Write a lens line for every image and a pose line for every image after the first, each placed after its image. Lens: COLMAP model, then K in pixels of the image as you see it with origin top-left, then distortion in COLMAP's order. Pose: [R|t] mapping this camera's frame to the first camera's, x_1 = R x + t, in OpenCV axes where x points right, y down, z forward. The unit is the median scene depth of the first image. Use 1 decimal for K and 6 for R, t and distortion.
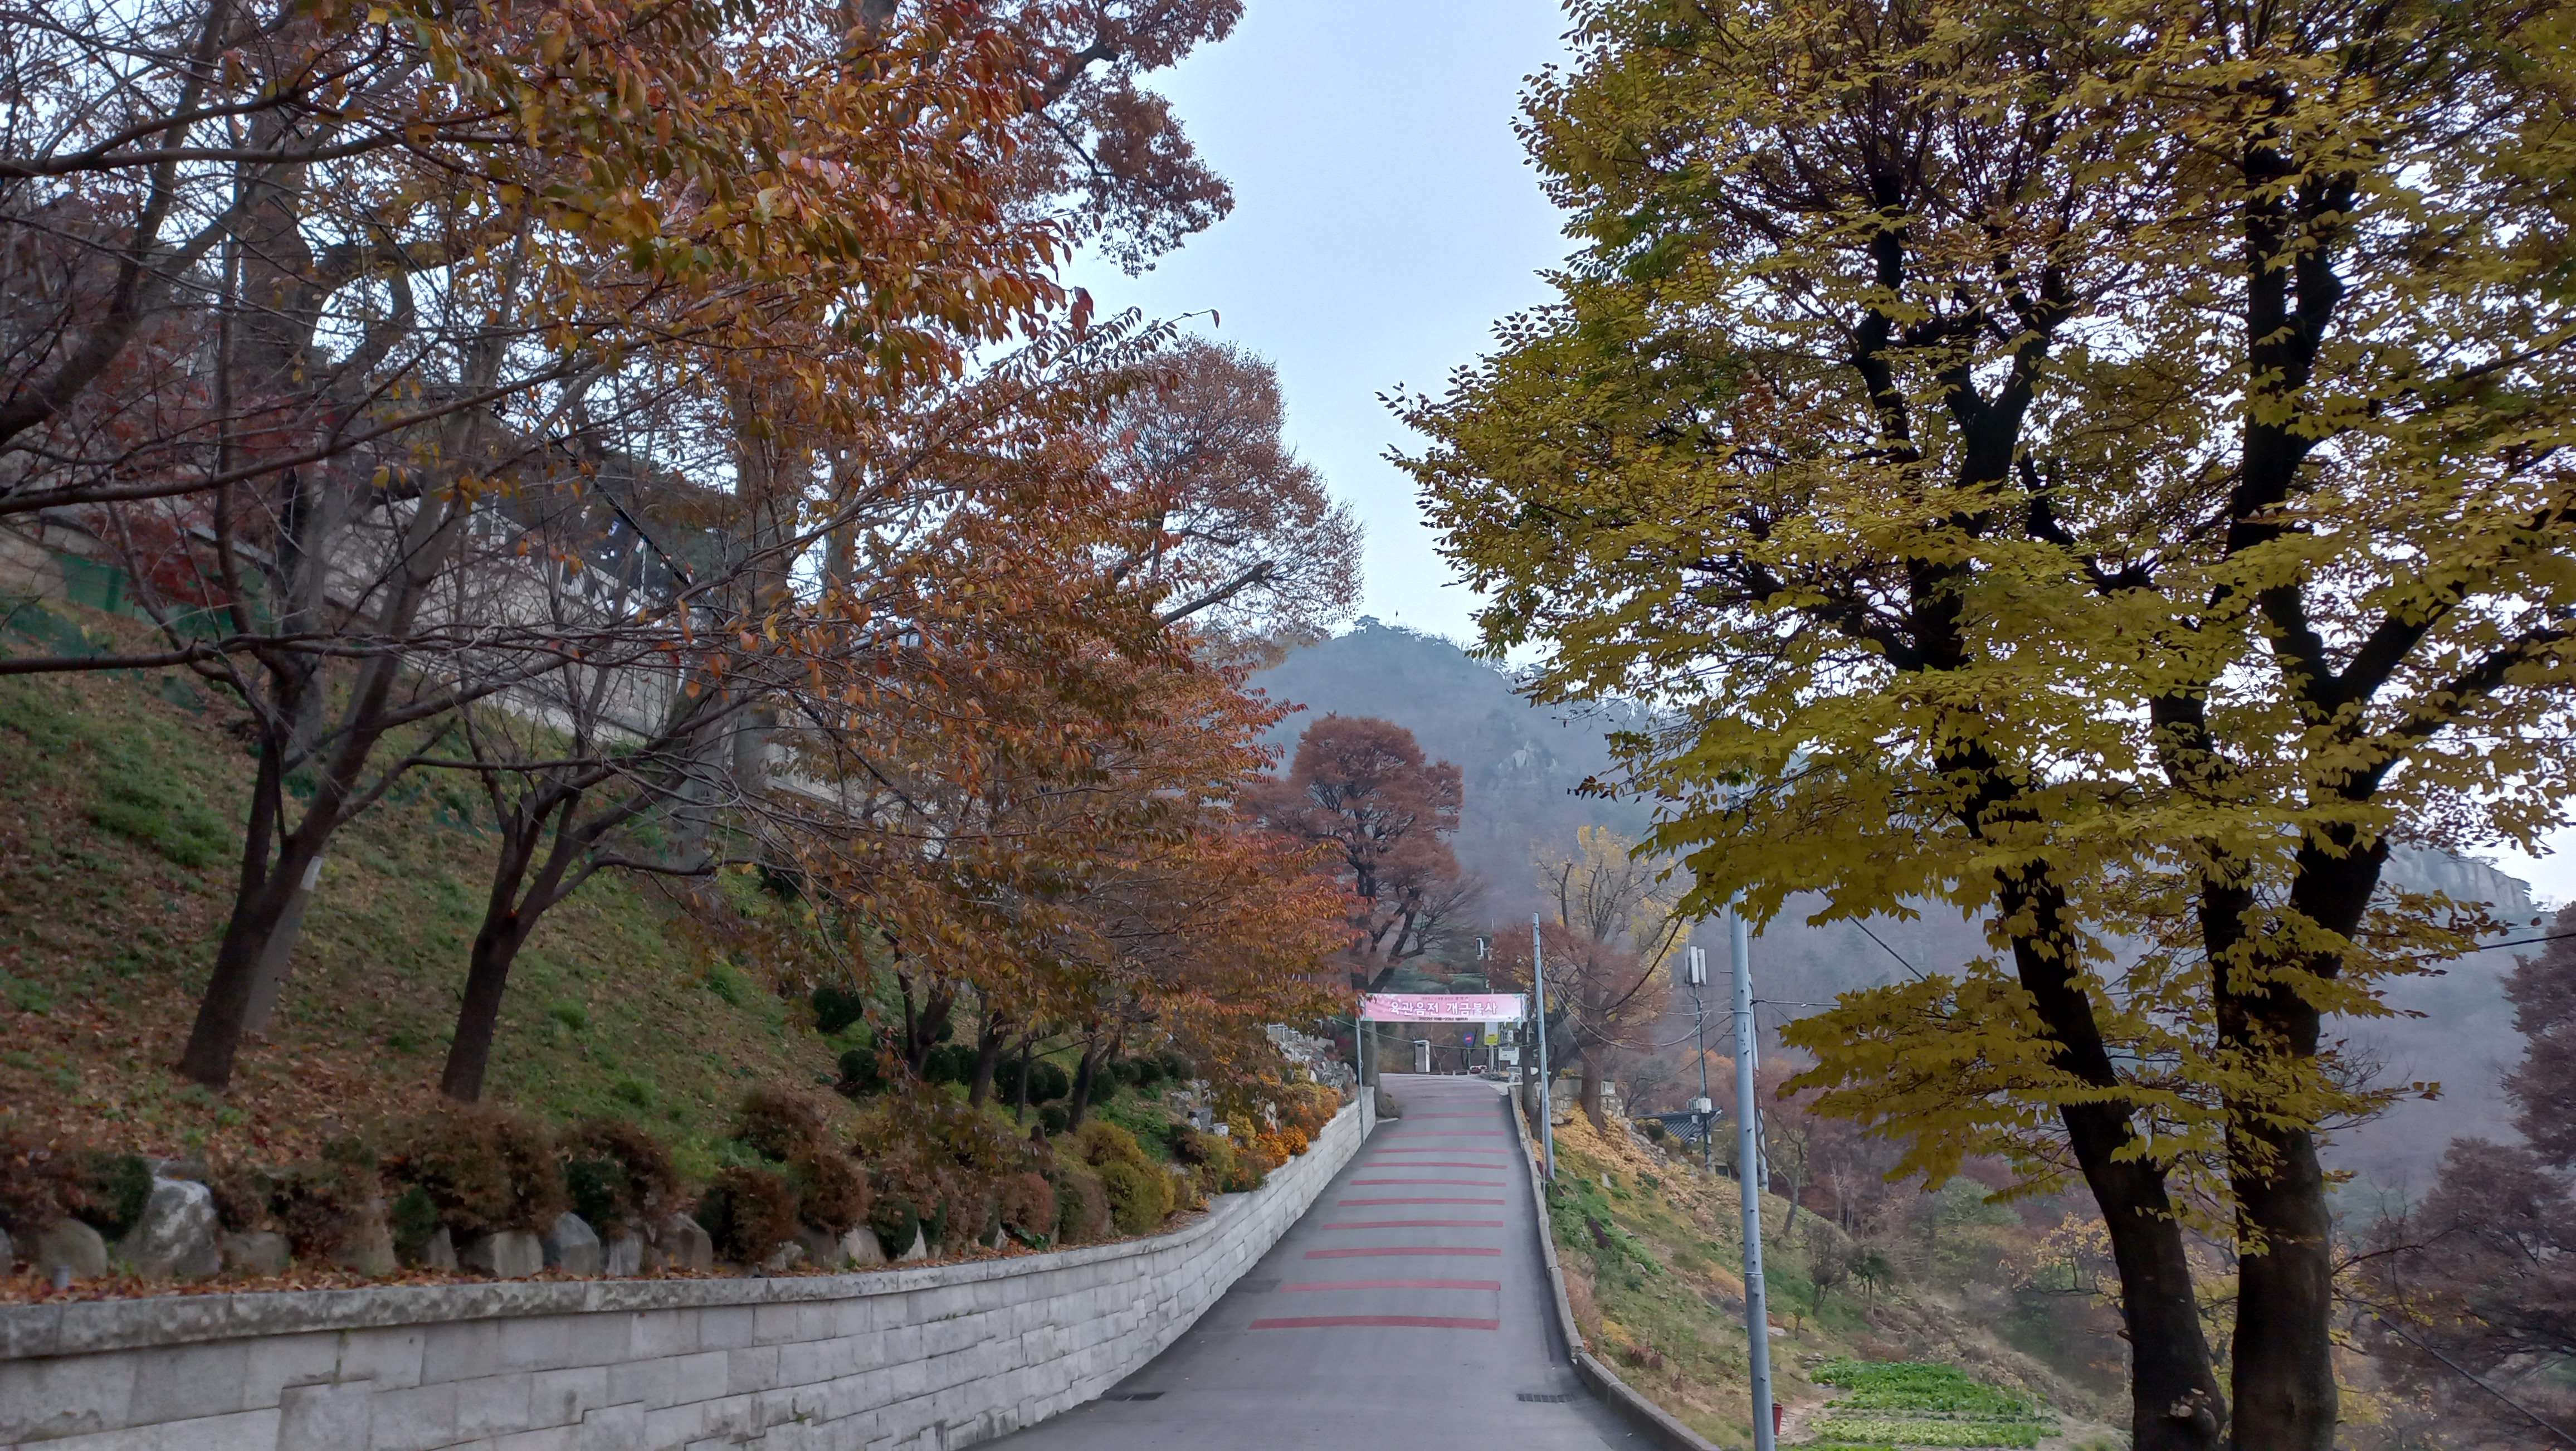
lens RADIAL K [[1835.1, 0, 1287.1], [0, 1835.1, 721.7], [0, 0, 1]] dist [0.006541, 0.002835]
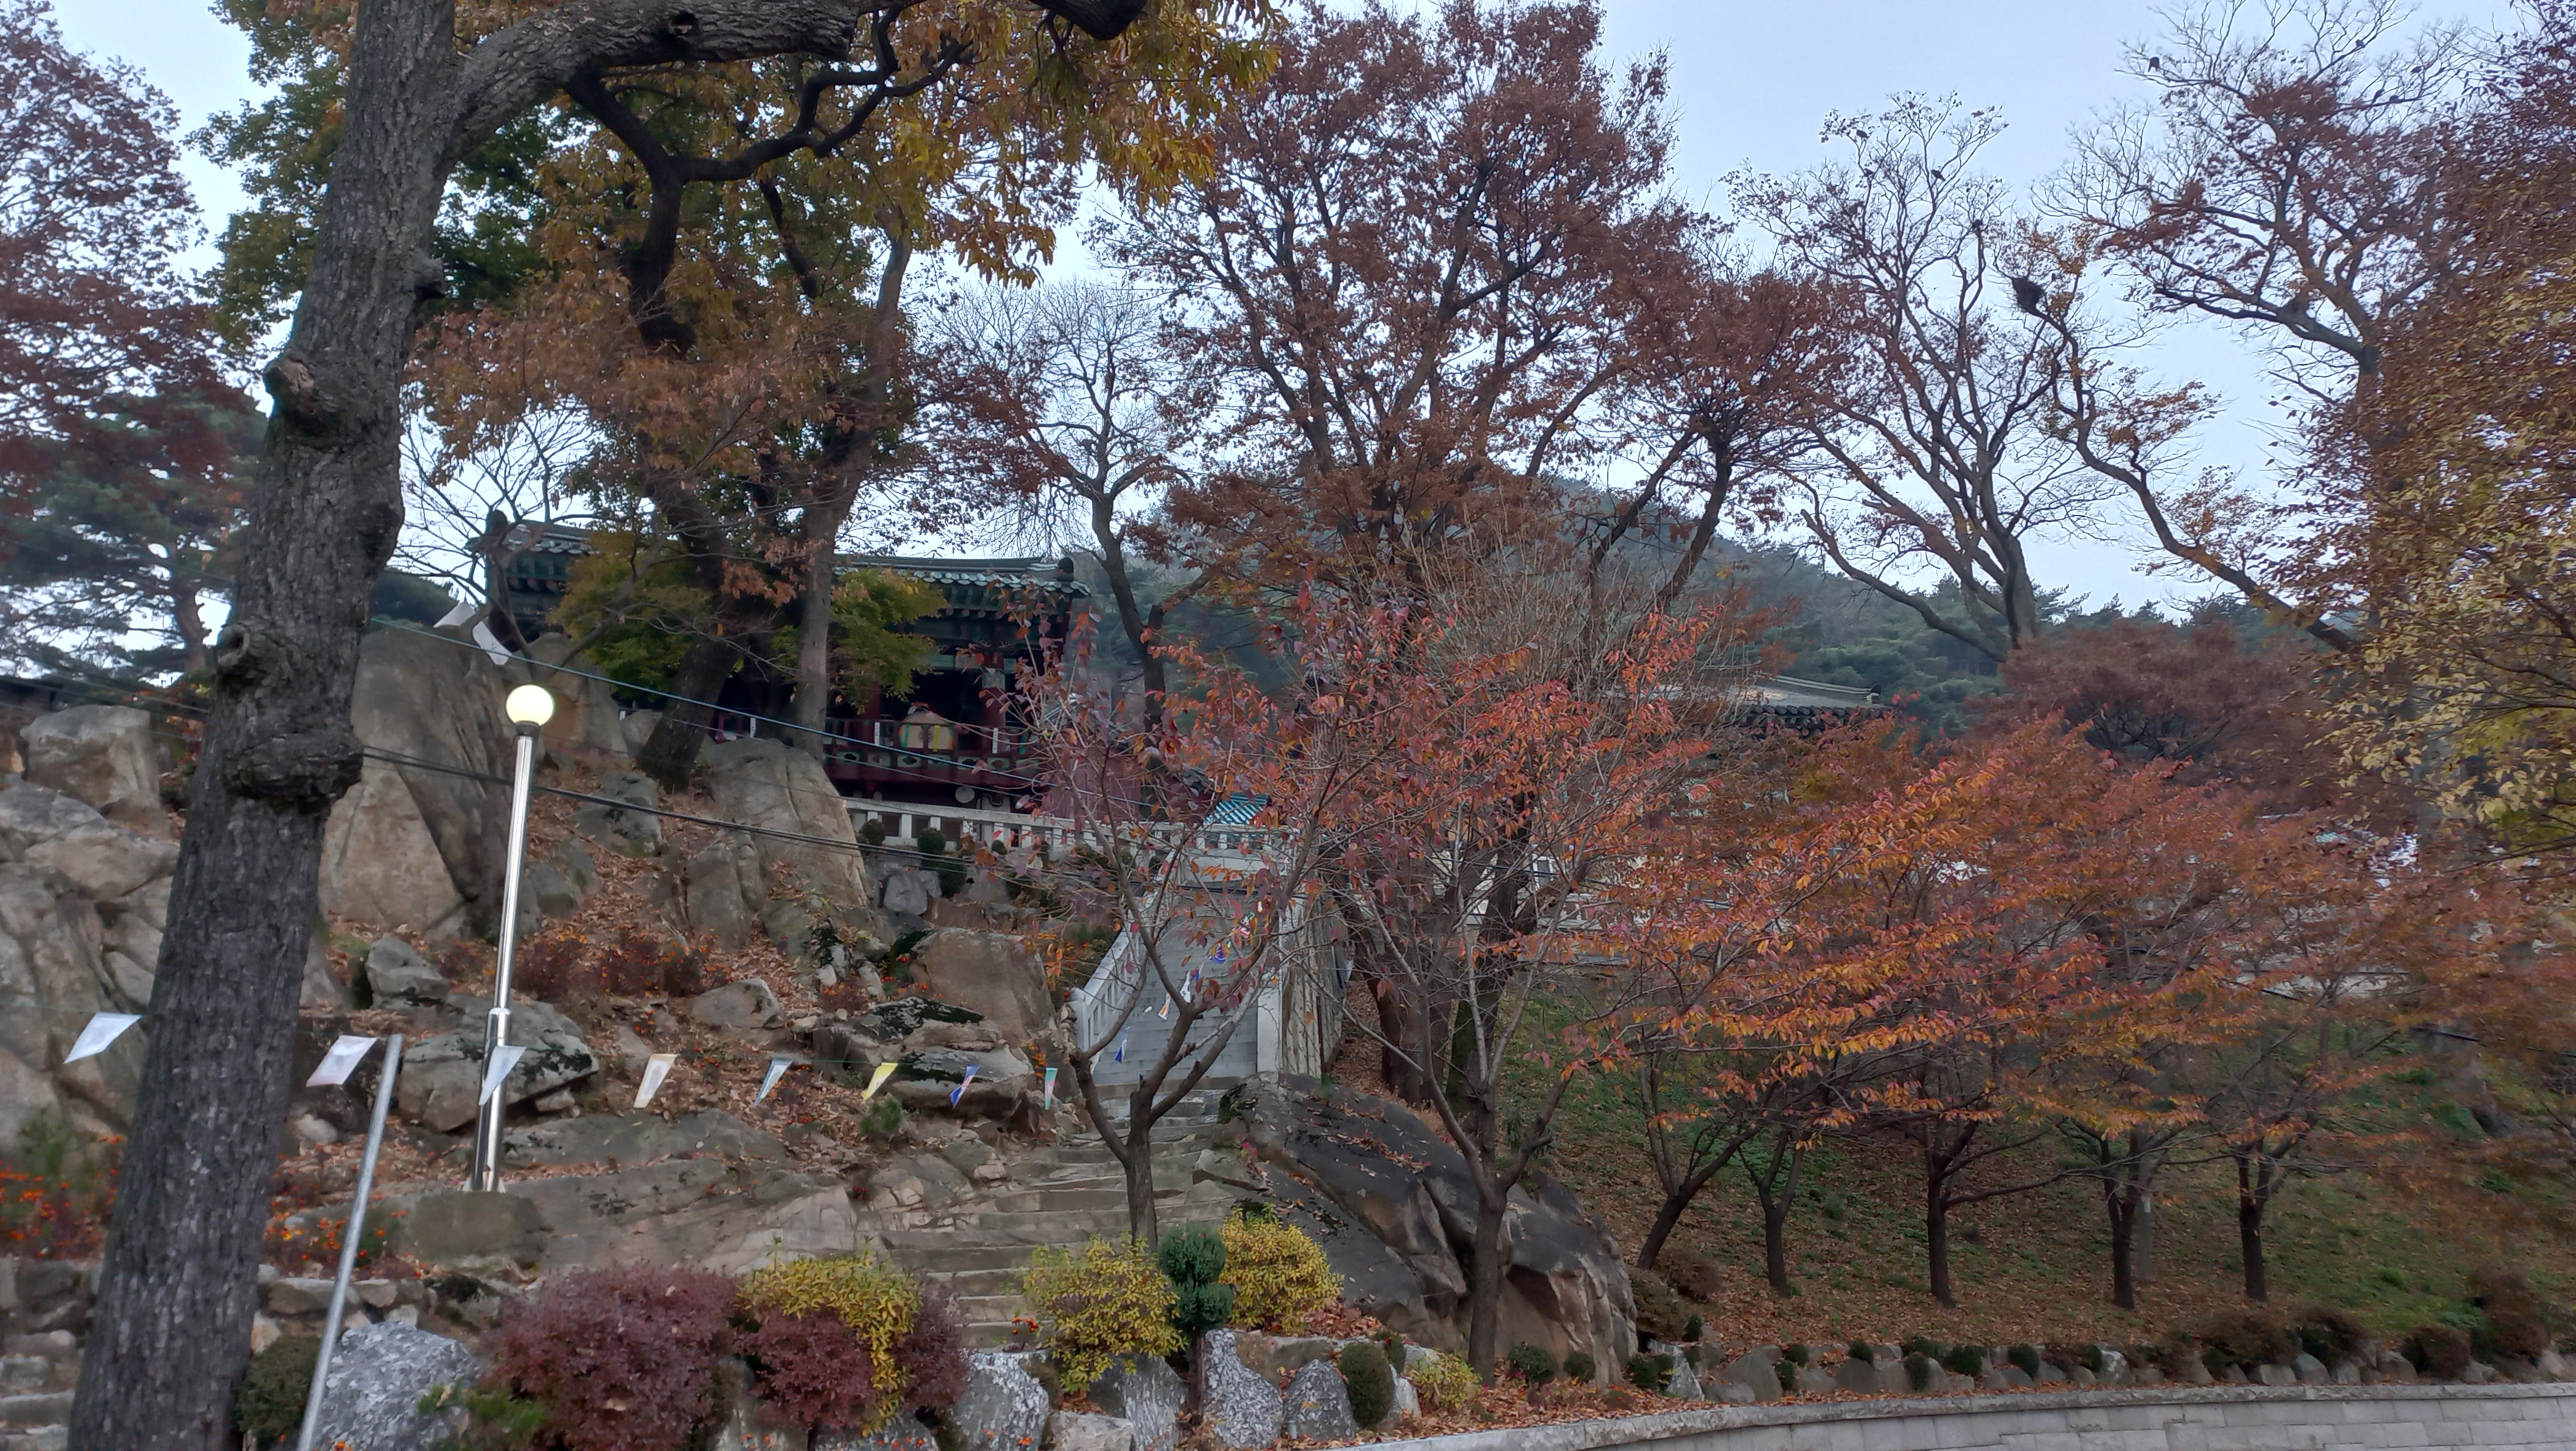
lens RADIAL K [[1835.1, 0, 1285.4], [0, 1835.1, 725.6], [0, 0, 1]] dist [0.006541, 0.002835]
pose [[0.519856, -0.285575, -0.805107, 1.093726], [0.247814, 0.952354, -0.177791, -0.406793], [0.817519, -0.107091, 0.565856, -1.313190]]
